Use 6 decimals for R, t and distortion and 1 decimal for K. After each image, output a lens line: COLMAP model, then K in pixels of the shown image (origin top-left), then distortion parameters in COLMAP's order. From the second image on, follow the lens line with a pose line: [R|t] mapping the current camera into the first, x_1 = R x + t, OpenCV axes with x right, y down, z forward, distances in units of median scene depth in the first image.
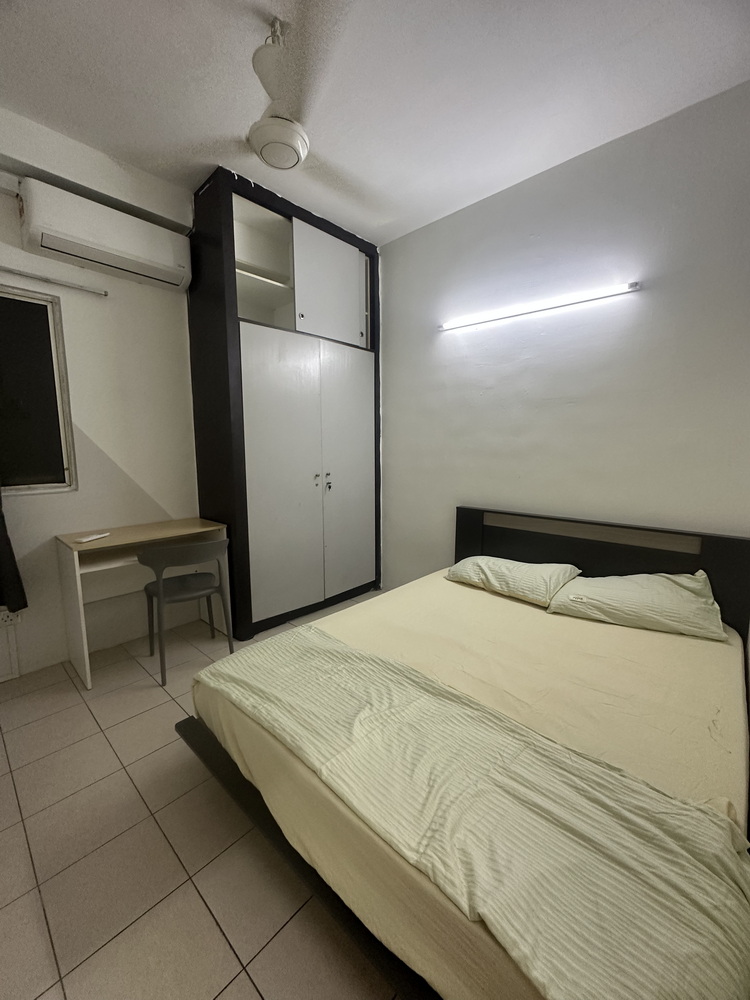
lens RADIAL K [[400.0, 0, 377.5], [0, 400.0, 498.7], [0, 0, 1]] dist [-0.003079, 0.000862]
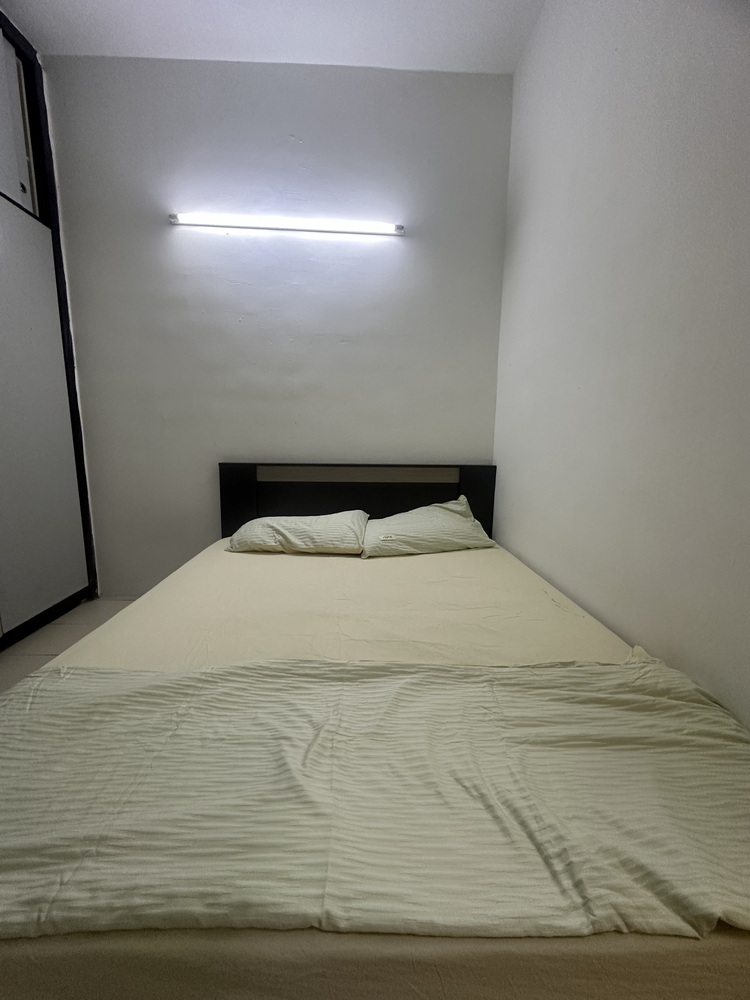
lens RADIAL K [[398.8, 0, 376.9], [0, 398.8, 498.4], [0, 0, 1]] dist [-0.002560, -0.000208]
pose [[0.715895, -0.100142, 0.690989, -0.203802], [0.077146, 0.994946, 0.064266, 0.100017], [-0.693932, 0.007299, 0.720003, 0.347944]]
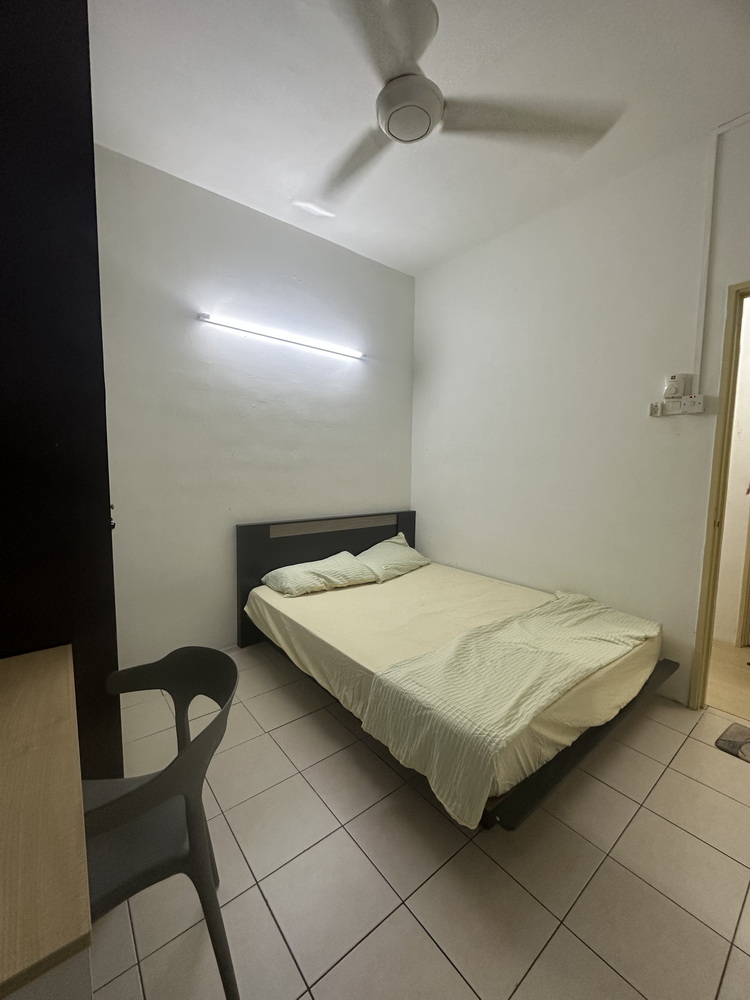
lens RADIAL K [[398.8, 0, 376.9], [0, 398.8, 498.4], [0, 0, 1]] dist [-0.002560, -0.000208]
pose [[0.153292, -0.082553, 0.984727, -1.002503], [0.110833, 0.991653, 0.065880, -0.104793], [-0.981946, 0.099042, 0.161162, 0.864151]]
